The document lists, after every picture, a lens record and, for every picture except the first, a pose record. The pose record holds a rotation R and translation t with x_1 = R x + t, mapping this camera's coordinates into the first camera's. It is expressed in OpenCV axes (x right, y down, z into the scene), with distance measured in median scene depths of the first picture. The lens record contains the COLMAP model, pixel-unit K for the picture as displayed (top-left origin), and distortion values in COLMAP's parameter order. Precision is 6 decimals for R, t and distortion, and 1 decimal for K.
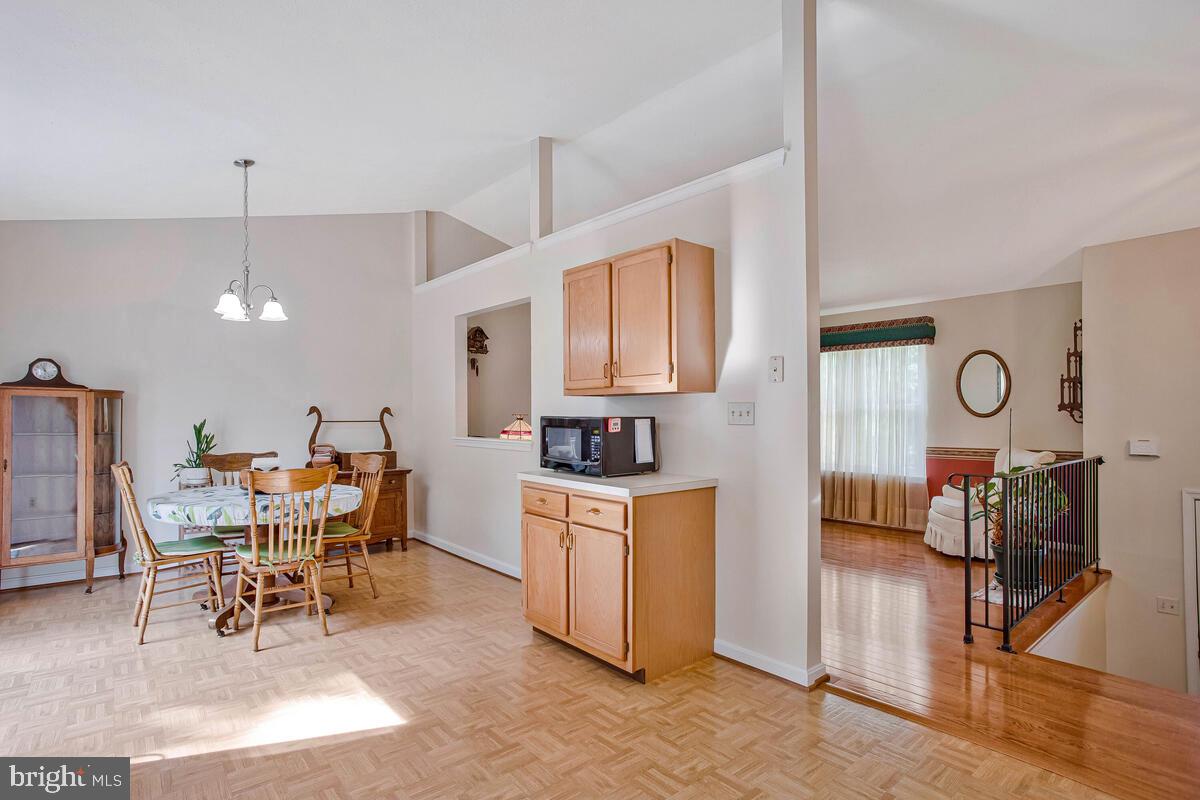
lens RADIAL K [[595.2, 0, 602.7], [0, 595.2, 414.0], [0, 0, 1]] dist [-0.003112, -0.000513]
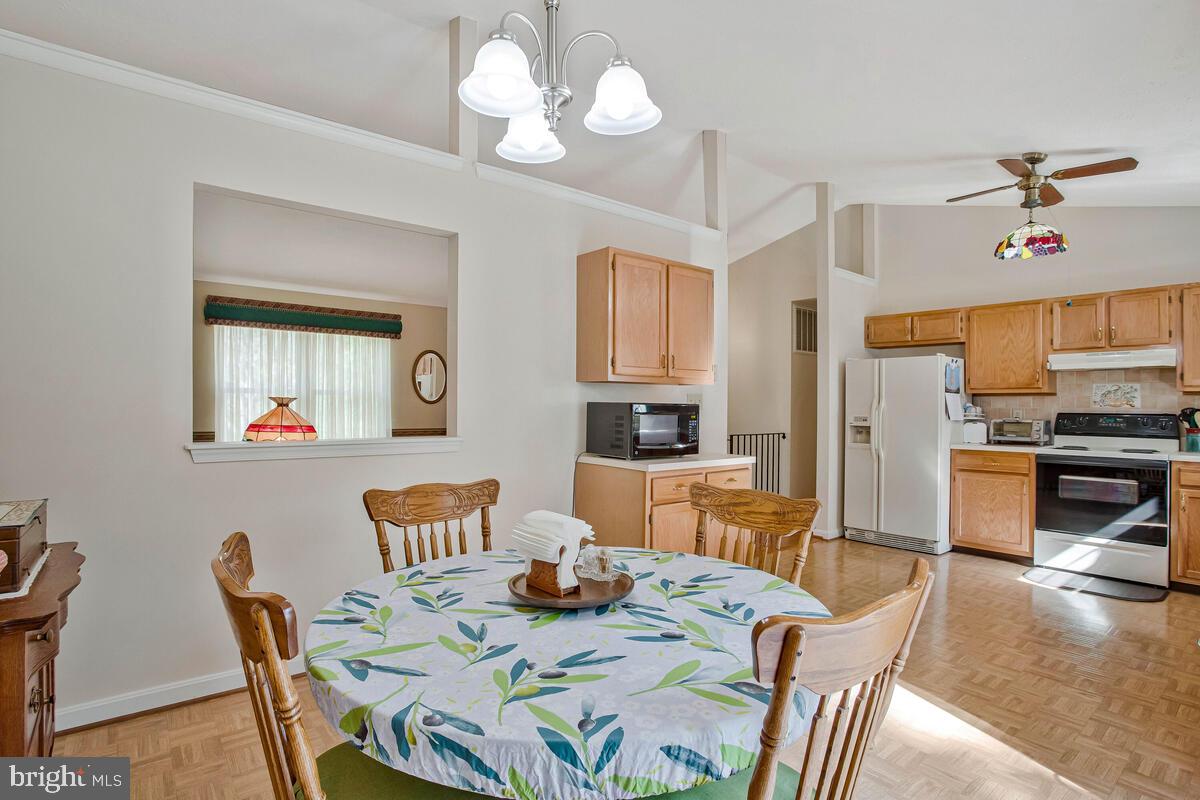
lens RADIAL K [[577.5, 0, 600.0], [0, 577.5, 400.0], [0, 0, 1]] dist [0.001371, 0.000501]
pose [[0.020168, -0.005179, 0.999783, -0.567487], [0.003328, 0.999981, 0.005112, -0.002677], [-0.999791, 0.003224, 0.020185, 0.580936]]
